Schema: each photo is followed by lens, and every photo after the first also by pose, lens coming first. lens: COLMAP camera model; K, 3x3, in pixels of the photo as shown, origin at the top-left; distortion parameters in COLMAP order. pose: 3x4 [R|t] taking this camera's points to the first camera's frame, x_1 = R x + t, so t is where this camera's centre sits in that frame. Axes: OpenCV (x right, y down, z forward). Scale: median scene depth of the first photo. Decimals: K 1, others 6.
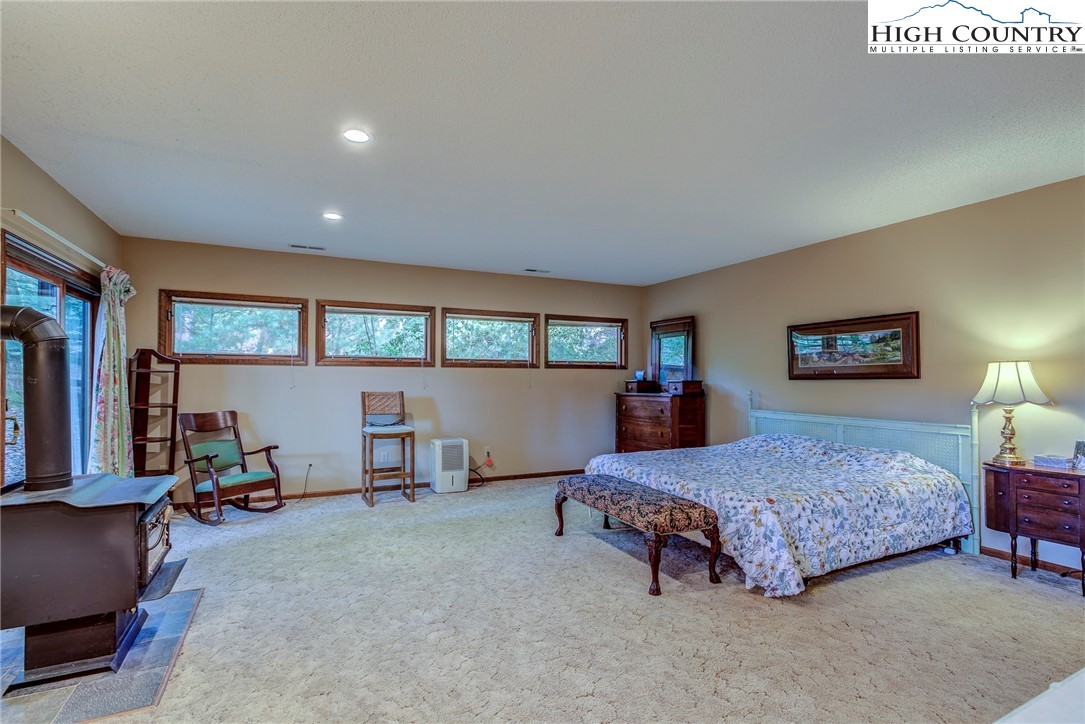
lens RADIAL K [[526.3, 0, 542.6], [0, 526.3, 379.1], [0, 0, 1]] dist [0.013926, 0.000823]
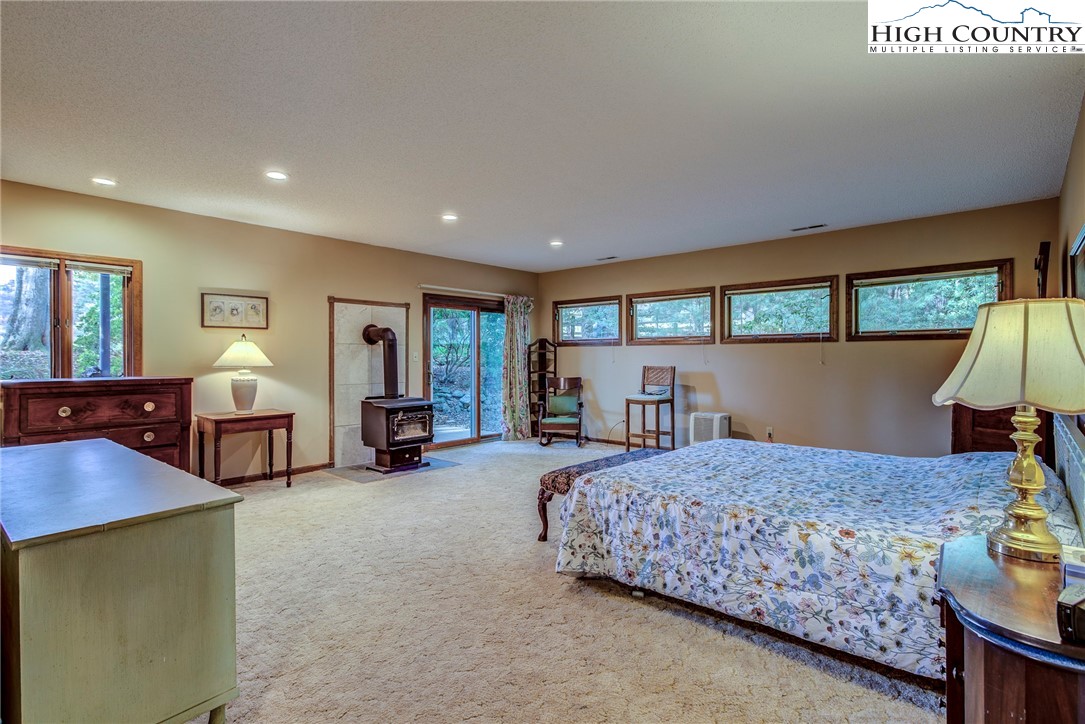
lens RADIAL K [[526.3, 0, 540.8], [0, 526.3, 359.1], [0, 0, 1]] dist [0.013926, 0.000823]
pose [[0.369517, 0.002138, -0.929221, 1.004041], [0.001776, 0.999994, 0.003007, 0.005135], [0.929222, -0.002761, 0.369511, 0.445717]]
